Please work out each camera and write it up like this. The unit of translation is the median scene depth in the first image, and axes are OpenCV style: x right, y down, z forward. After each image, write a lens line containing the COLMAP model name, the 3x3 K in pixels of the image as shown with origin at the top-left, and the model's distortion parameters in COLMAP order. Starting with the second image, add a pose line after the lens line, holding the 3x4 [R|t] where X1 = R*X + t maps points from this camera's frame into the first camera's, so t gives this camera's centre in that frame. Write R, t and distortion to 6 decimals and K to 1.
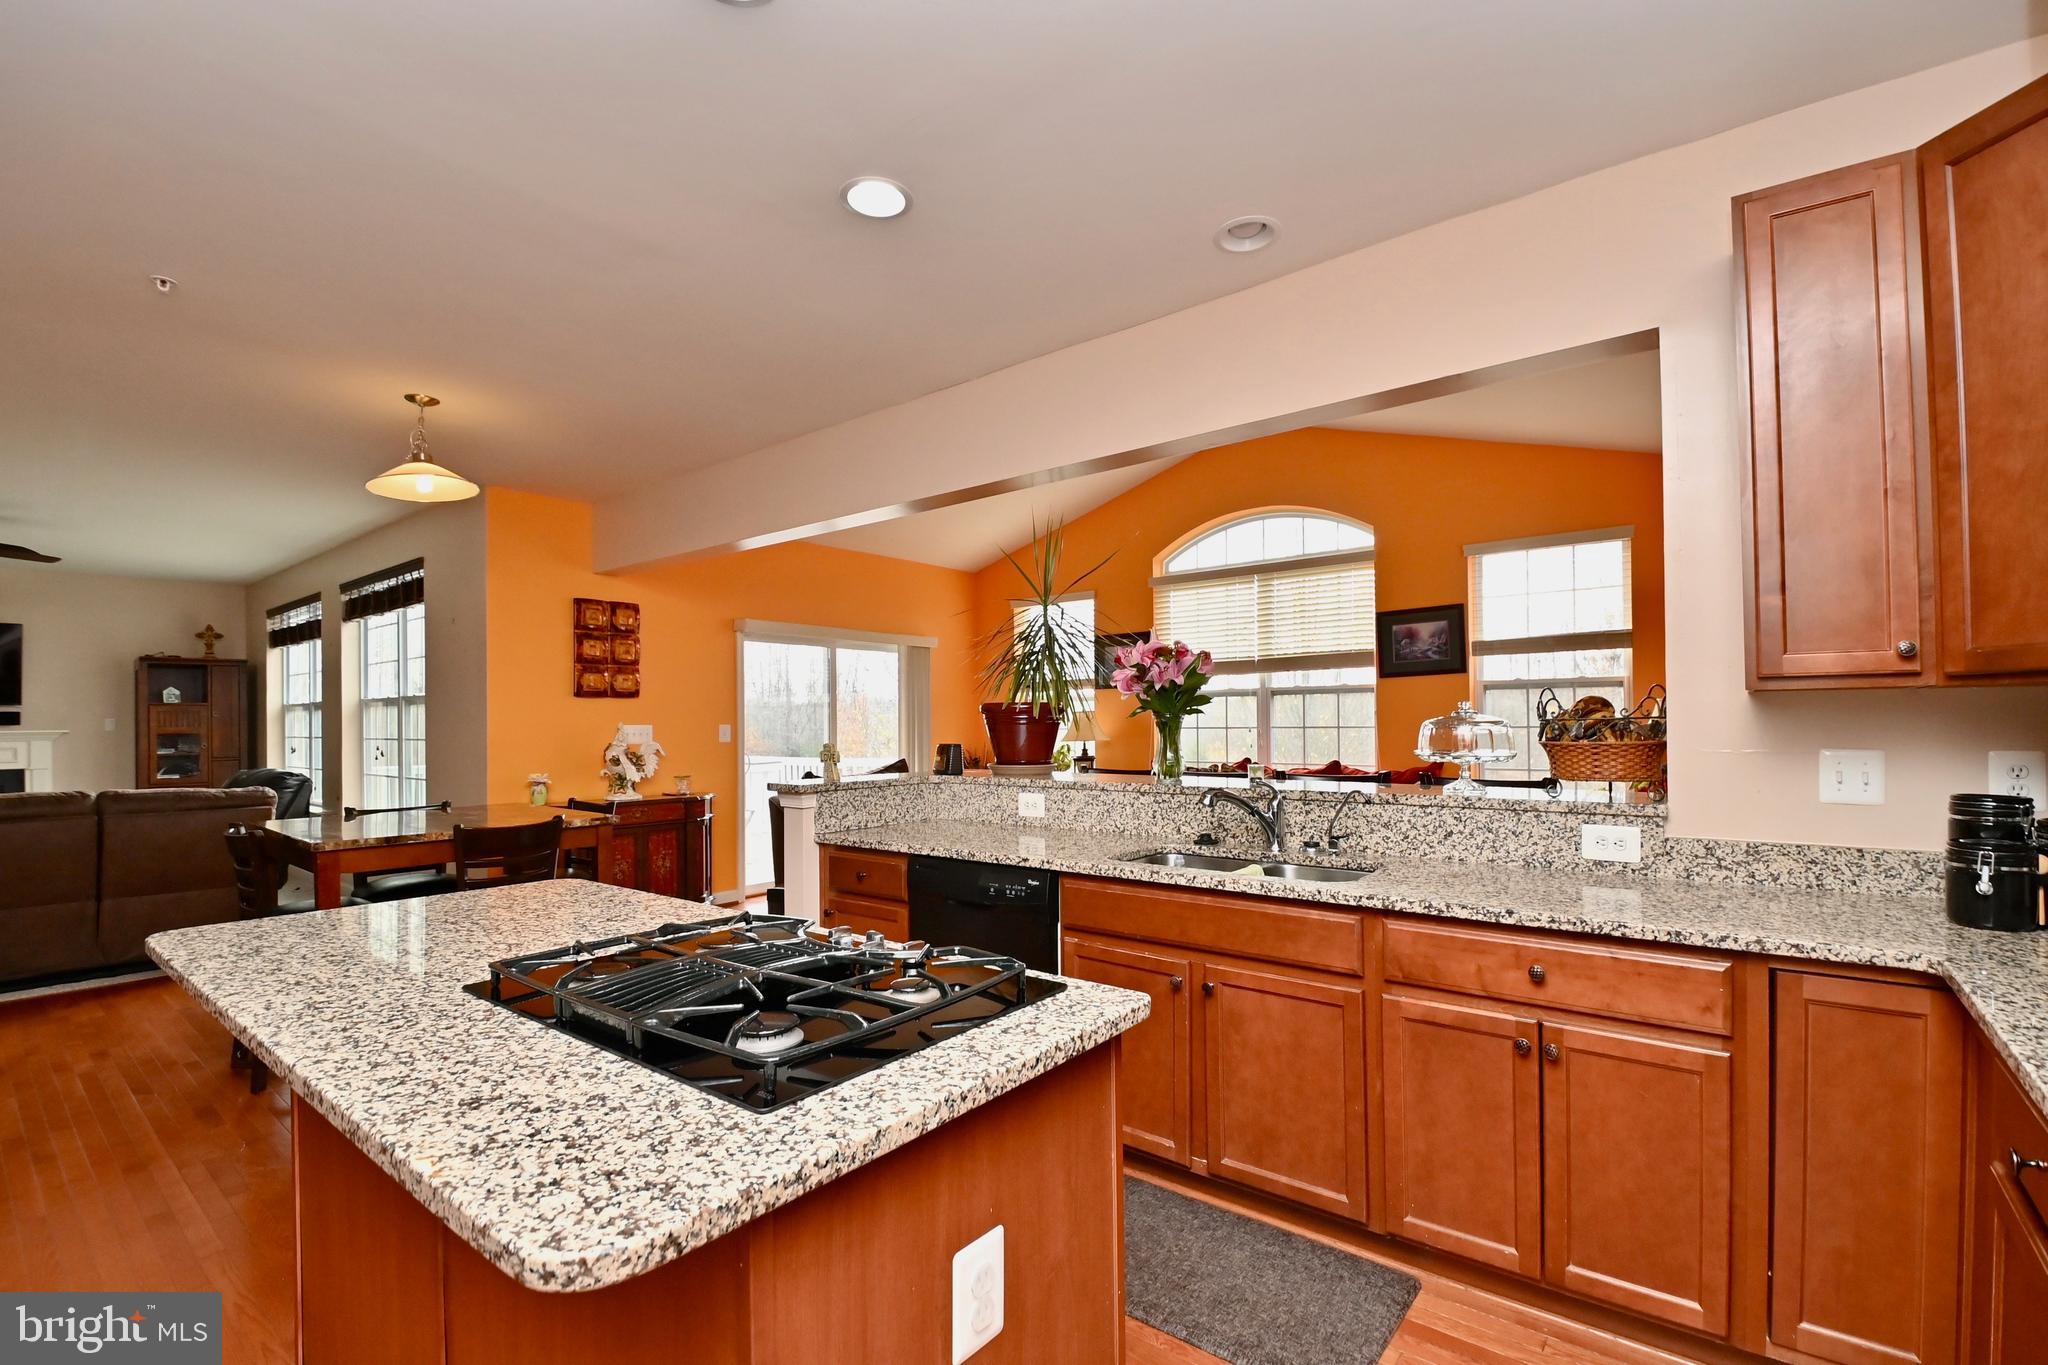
lens RADIAL K [[894.3, 0, 1039.0], [0, 894.3, 720.3], [0, 0, 1]] dist [0.004720, -0.014054]
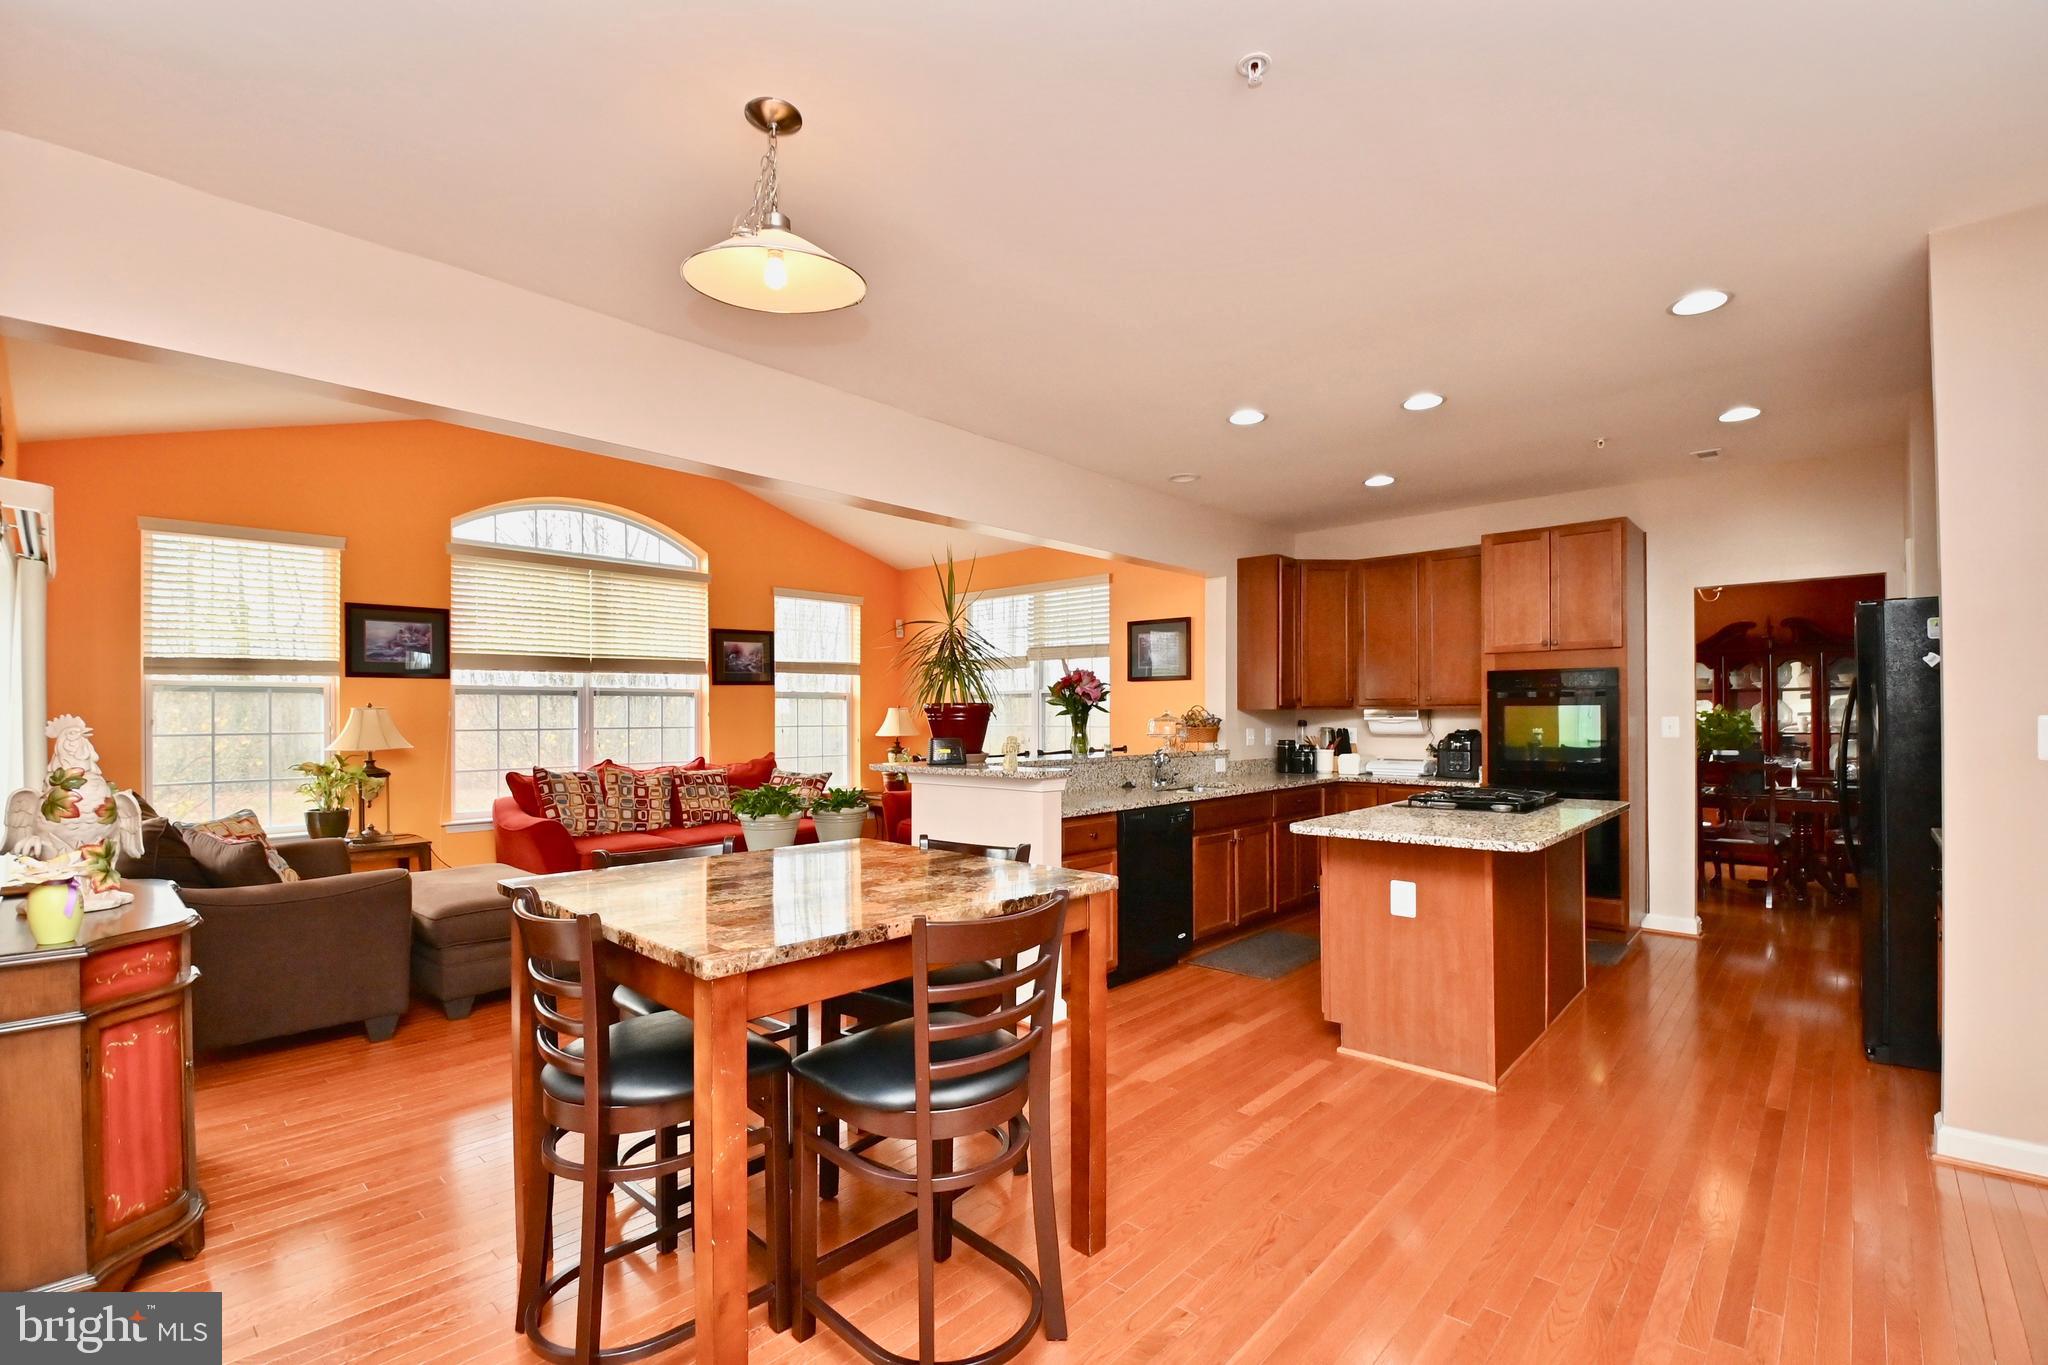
lens RADIAL K [[894.3, 0, 1045.1], [0, 894.3, 713.5], [0, 0, 1]] dist [0.004720, -0.014054]
pose [[0.067518, 0.013507, 0.997627, -0.782332], [0.003255, 0.999900, -0.013758, 0.007219], [-0.997713, 0.004176, 0.067467, 0.510424]]
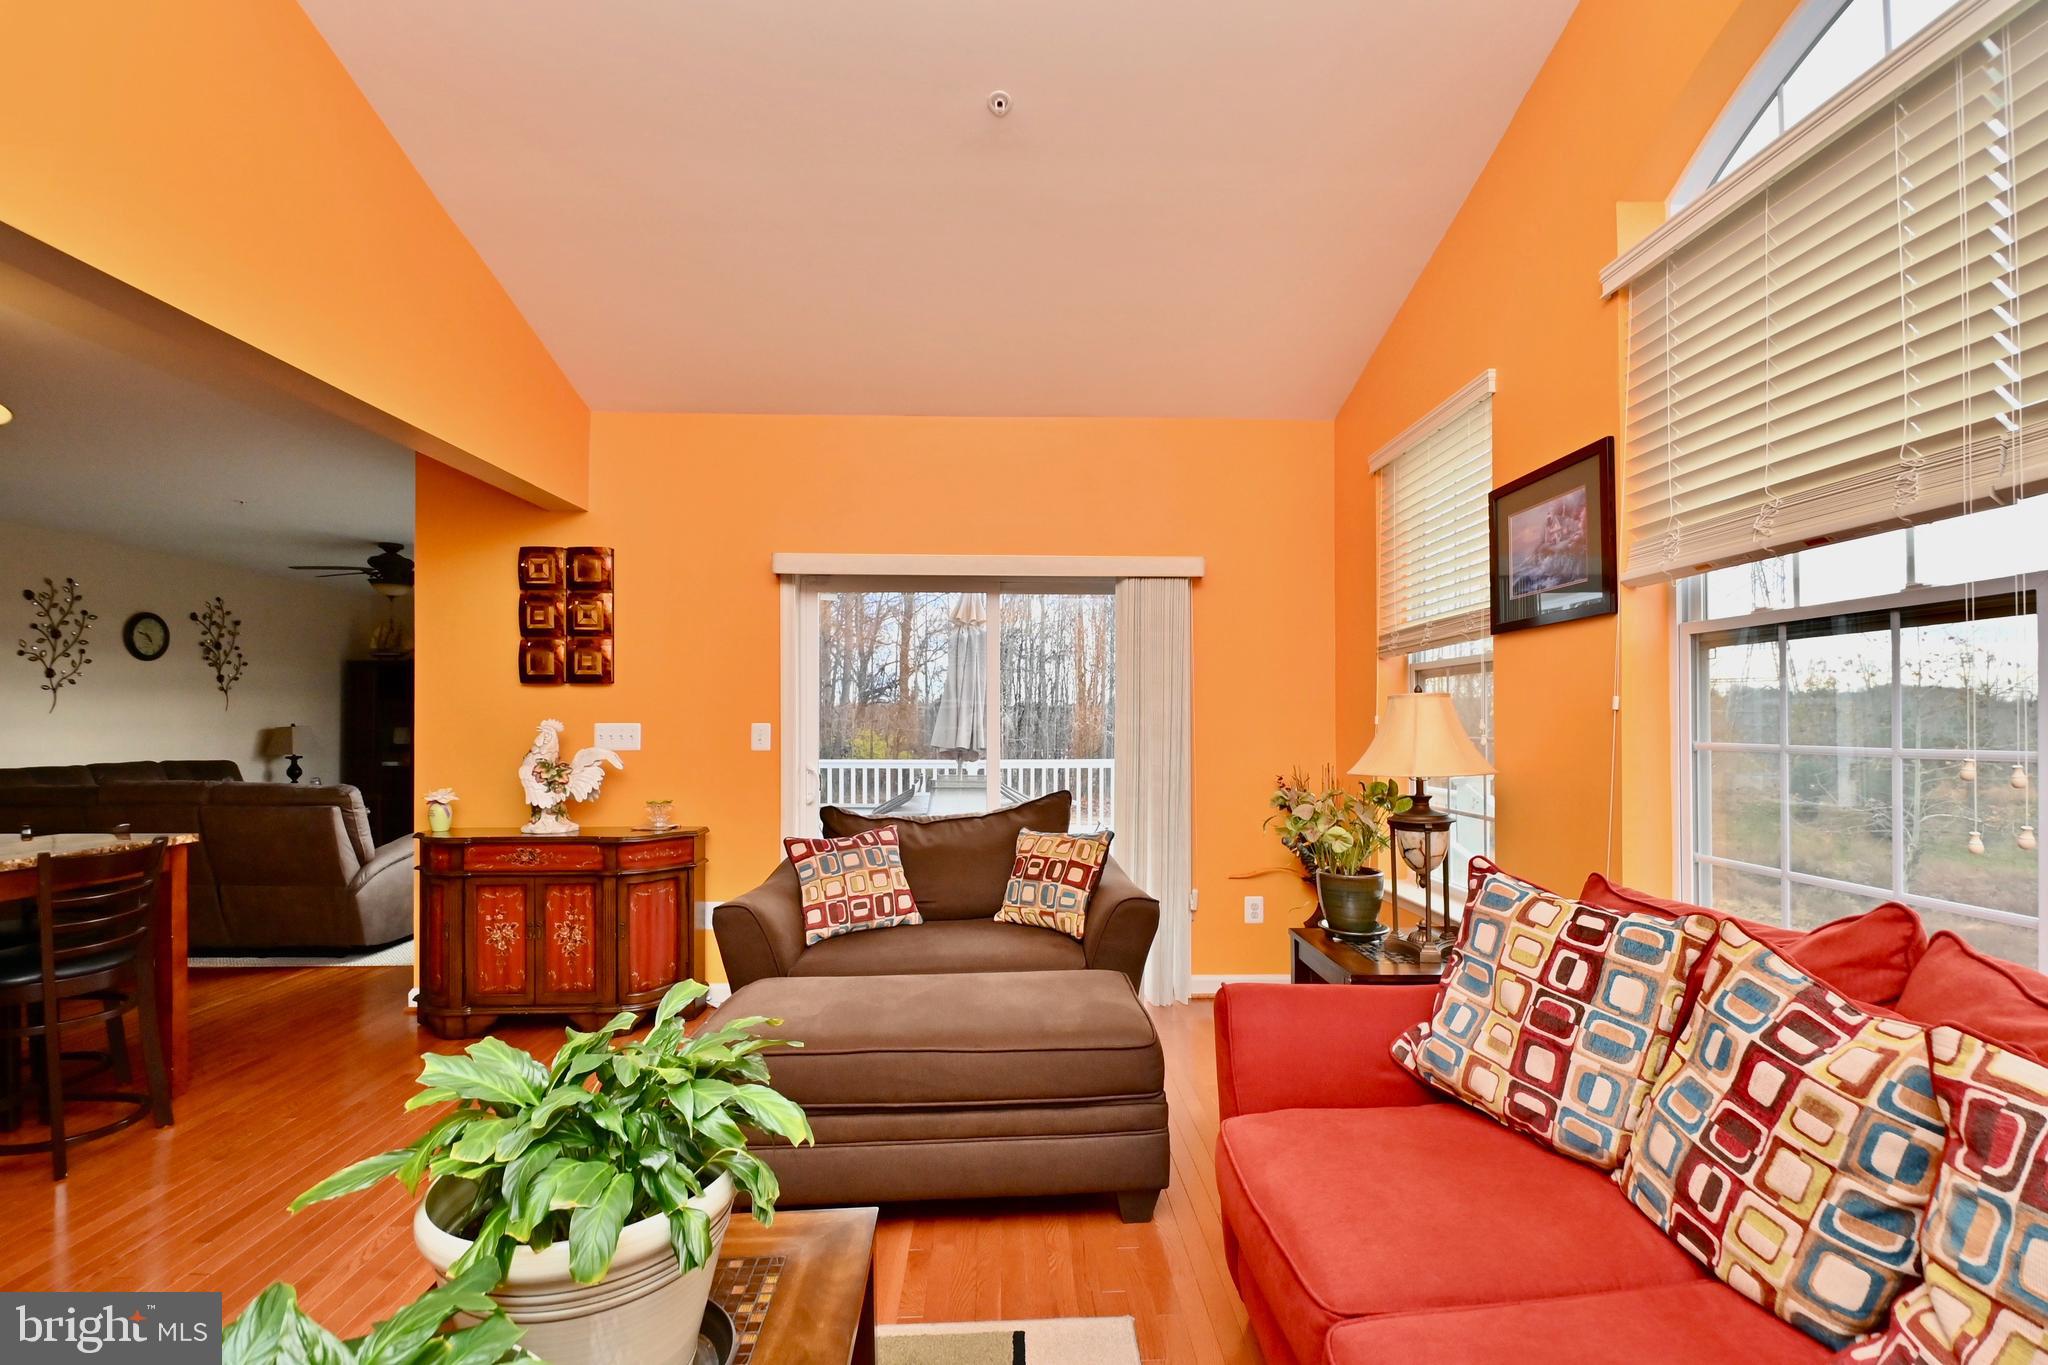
lens RADIAL K [[894.3, 0, 1032.9], [0, 894.3, 712.9], [0, 0, 1]] dist [0.004720, -0.014054]
pose [[0.650451, 0.000683, -0.759548, 0.285003], [-0.001632, 0.999999, -0.000499, -0.002657], [0.759546, 0.001564, 0.650452, 0.791253]]
